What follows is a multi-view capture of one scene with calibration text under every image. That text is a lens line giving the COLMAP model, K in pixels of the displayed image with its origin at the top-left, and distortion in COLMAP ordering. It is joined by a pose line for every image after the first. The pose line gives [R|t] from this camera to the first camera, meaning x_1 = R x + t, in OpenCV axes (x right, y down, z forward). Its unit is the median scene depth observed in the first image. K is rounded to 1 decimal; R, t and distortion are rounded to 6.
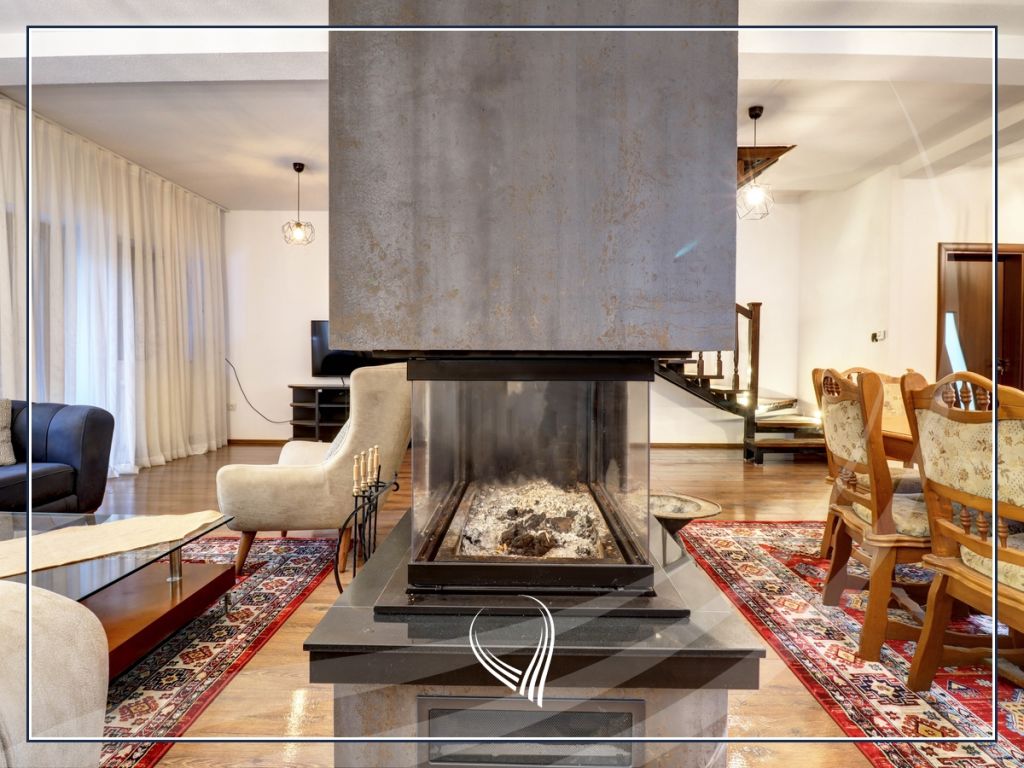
lens RADIAL K [[542.3, 0, 520.3], [0, 542.3, 373.4], [0, 0, 1]] dist [0.003703, -0.017562]
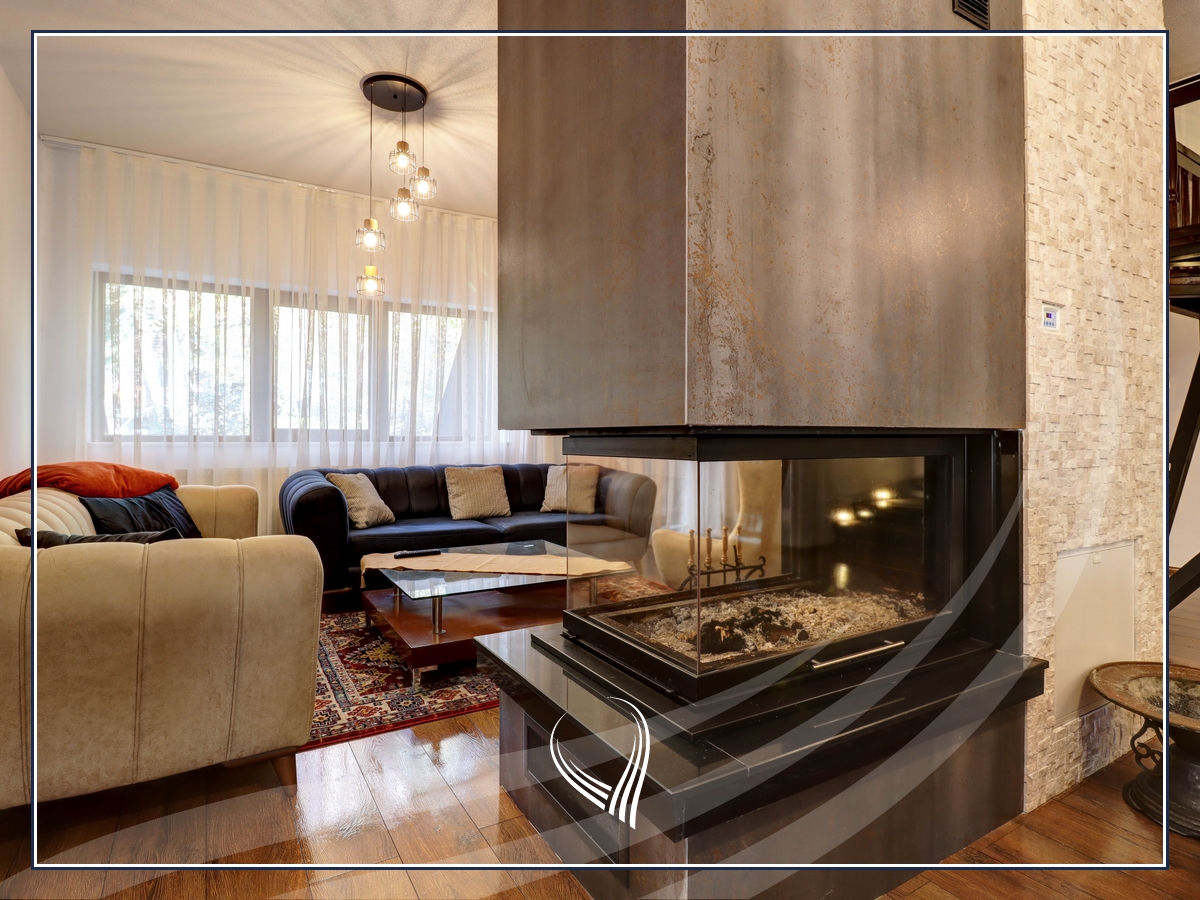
lens RADIAL K [[635.5, 0, 609.8], [0, 635.5, 437.6], [0, 0, 1]] dist [0.003703, -0.017562]
pose [[0.527357, -0.000545, -0.849644, 1.166526], [-0.017571, 0.999779, -0.011548, -0.009044], [0.849462, 0.021019, 0.527231, 0.392293]]
